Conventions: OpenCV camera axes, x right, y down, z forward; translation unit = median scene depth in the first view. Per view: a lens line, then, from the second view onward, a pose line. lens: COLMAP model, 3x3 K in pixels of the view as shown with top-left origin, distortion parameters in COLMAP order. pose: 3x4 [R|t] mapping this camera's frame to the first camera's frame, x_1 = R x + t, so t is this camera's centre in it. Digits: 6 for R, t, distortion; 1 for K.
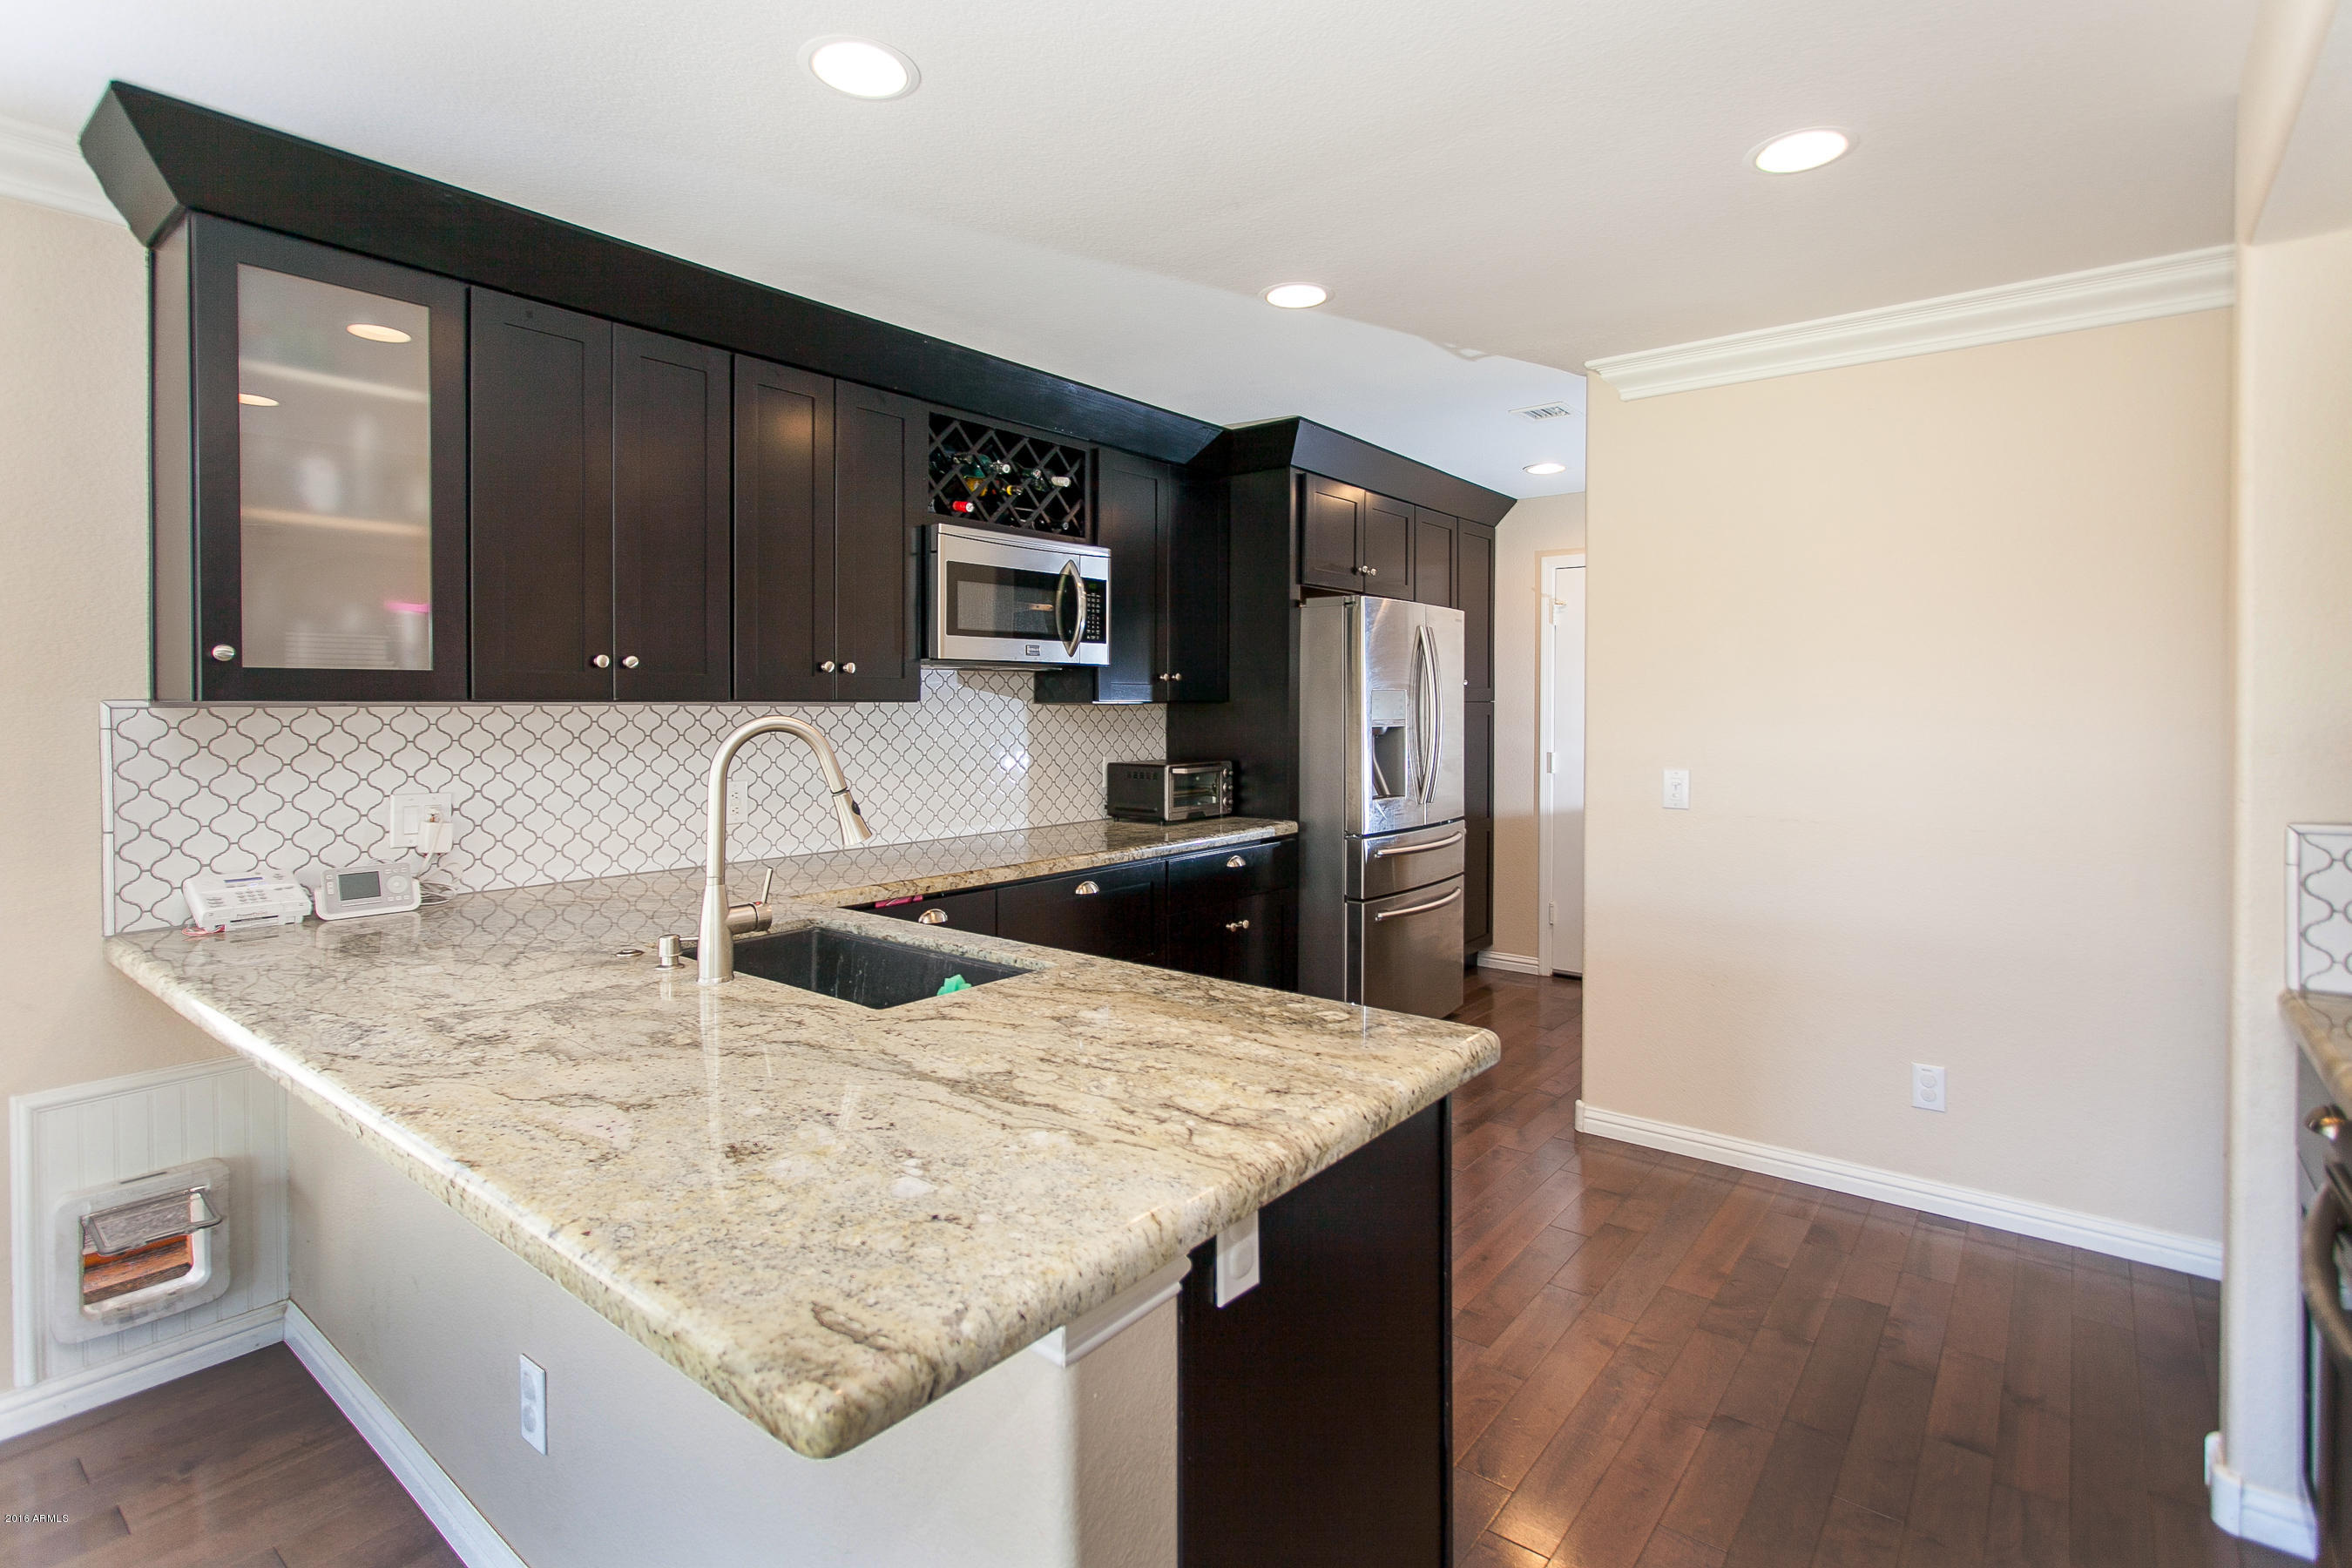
lens RADIAL K [[1177.3, 0, 1188.7], [0, 1177.3, 721.8], [0, 0, 1]] dist [-0.019573, 0.001110]
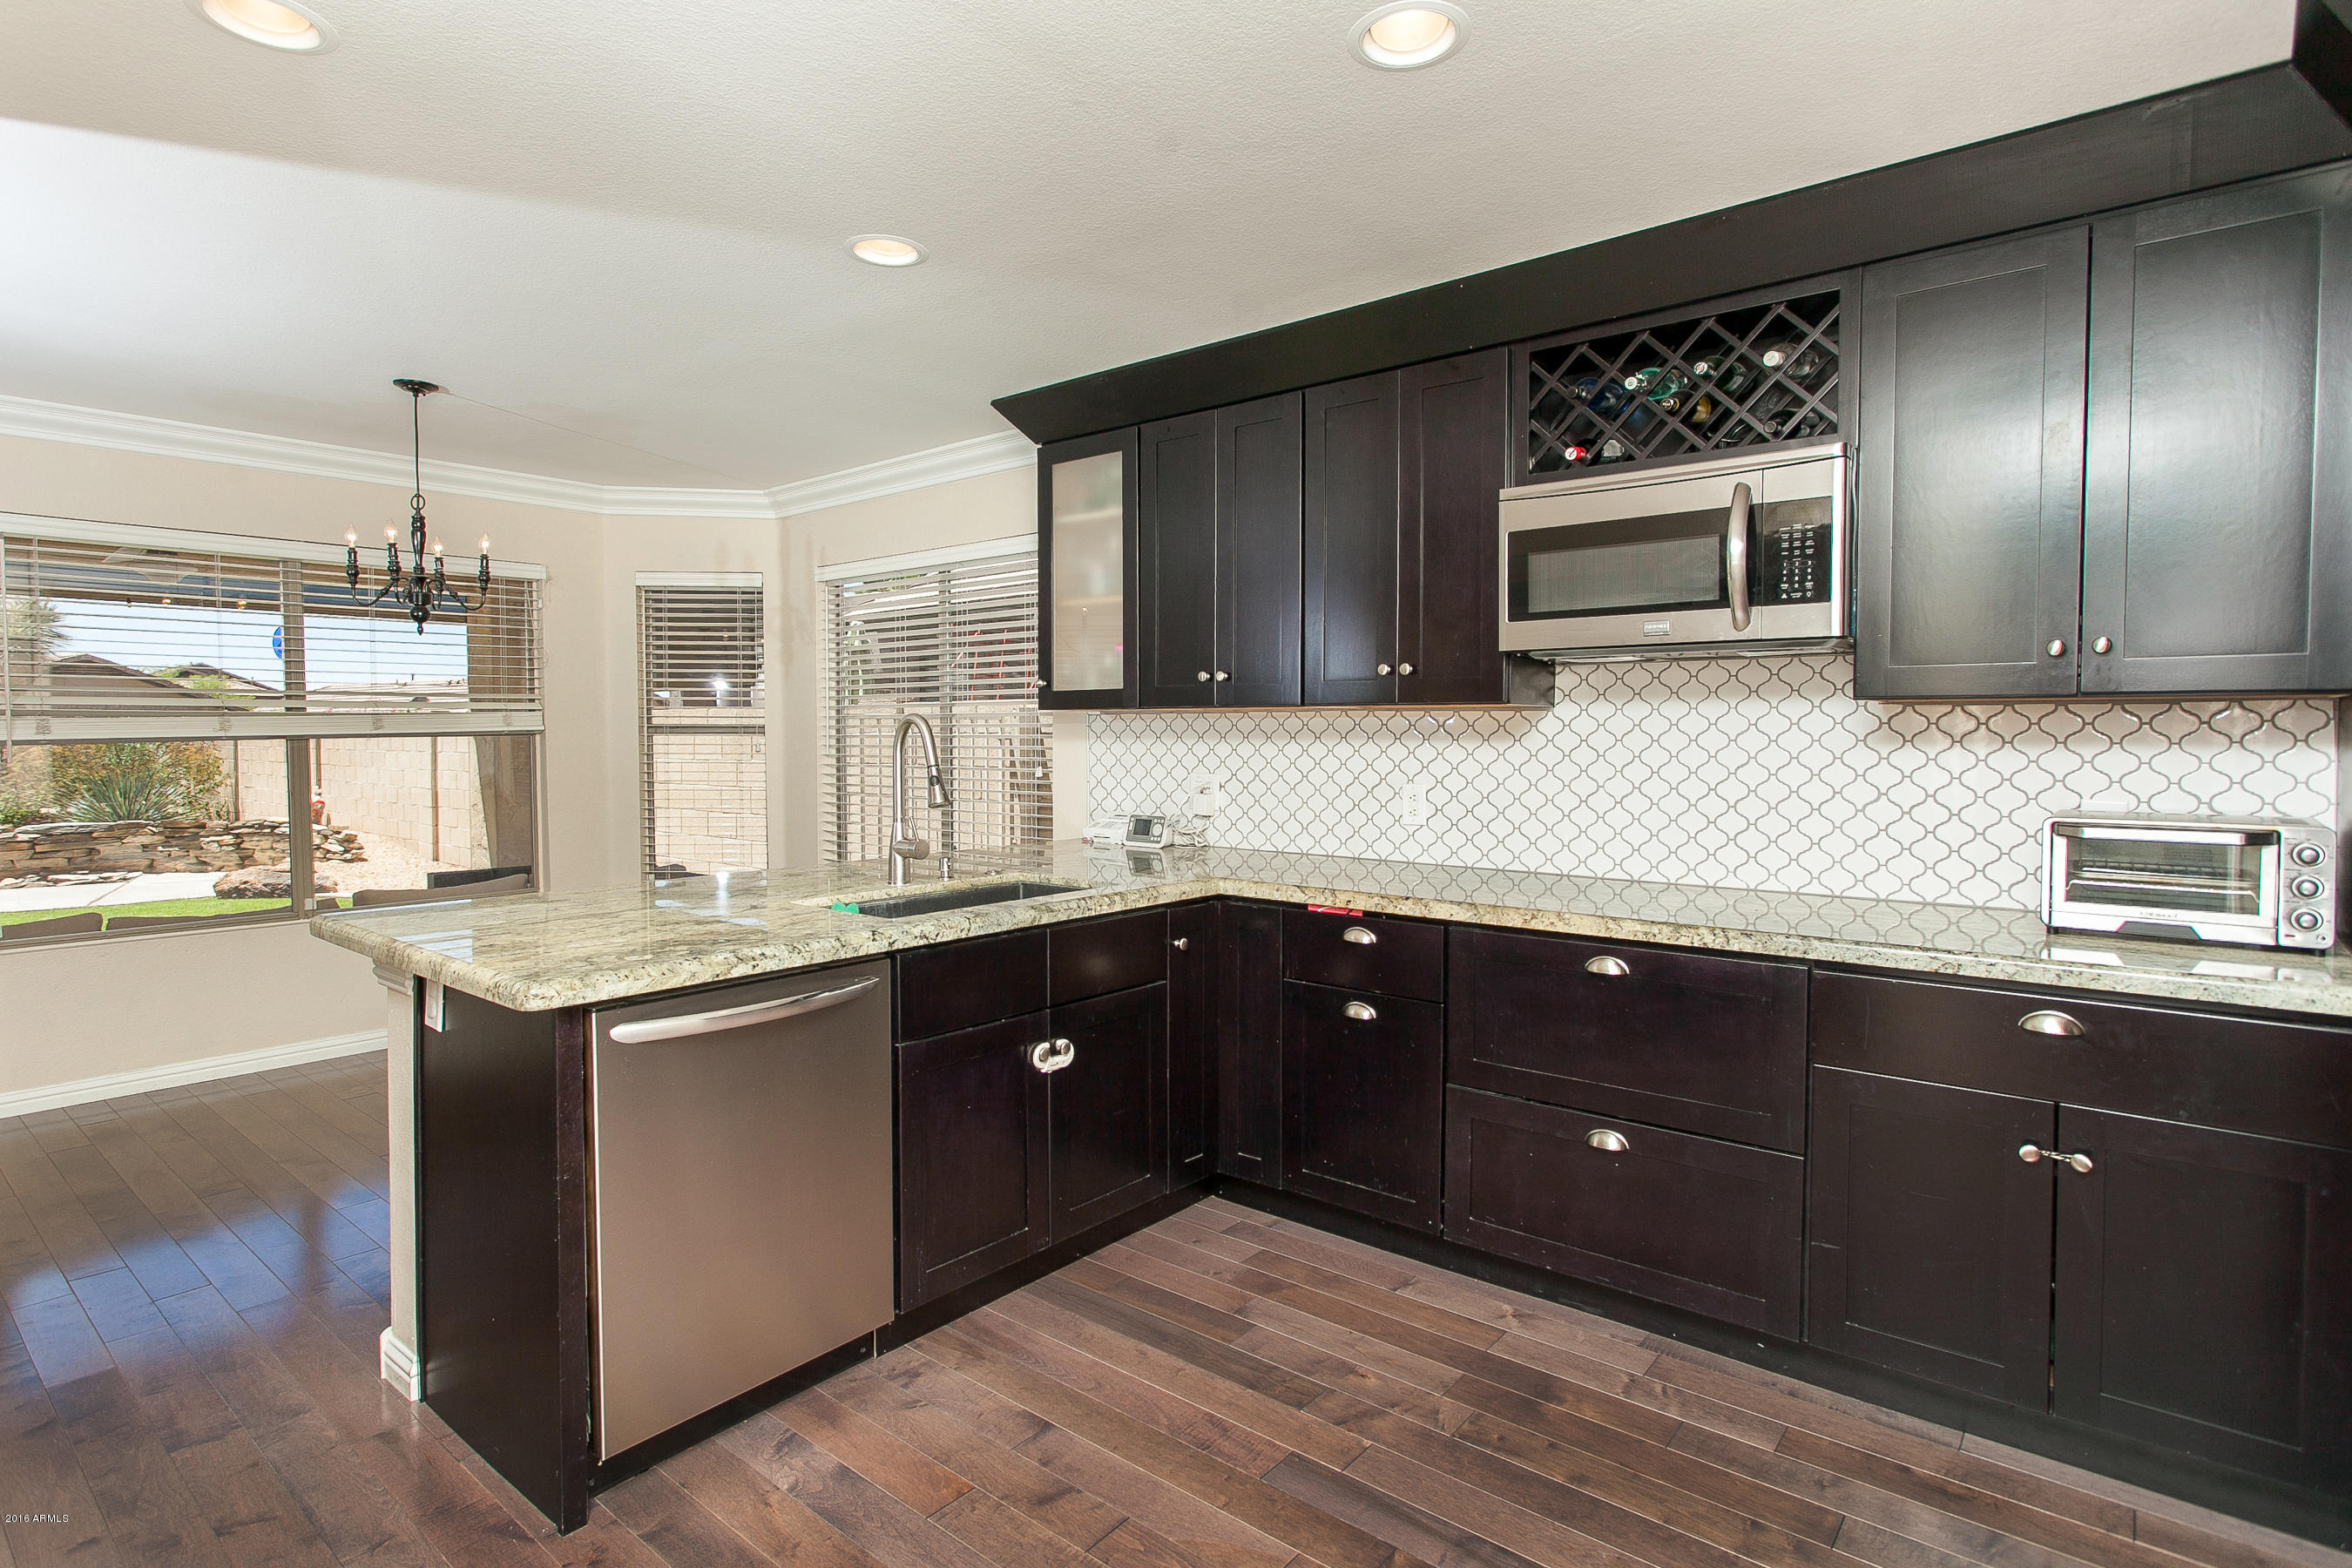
lens RADIAL K [[1171.9, 0, 1127.3], [0, 1171.9, 759.0], [0, 0, 1]] dist [-0.001370, -0.000724]
pose [[-0.049476, 0.027033, -0.998409, 0.584650], [-0.014588, 0.999507, 0.027786, 0.003226], [0.998669, 0.015940, -0.049057, 0.713228]]
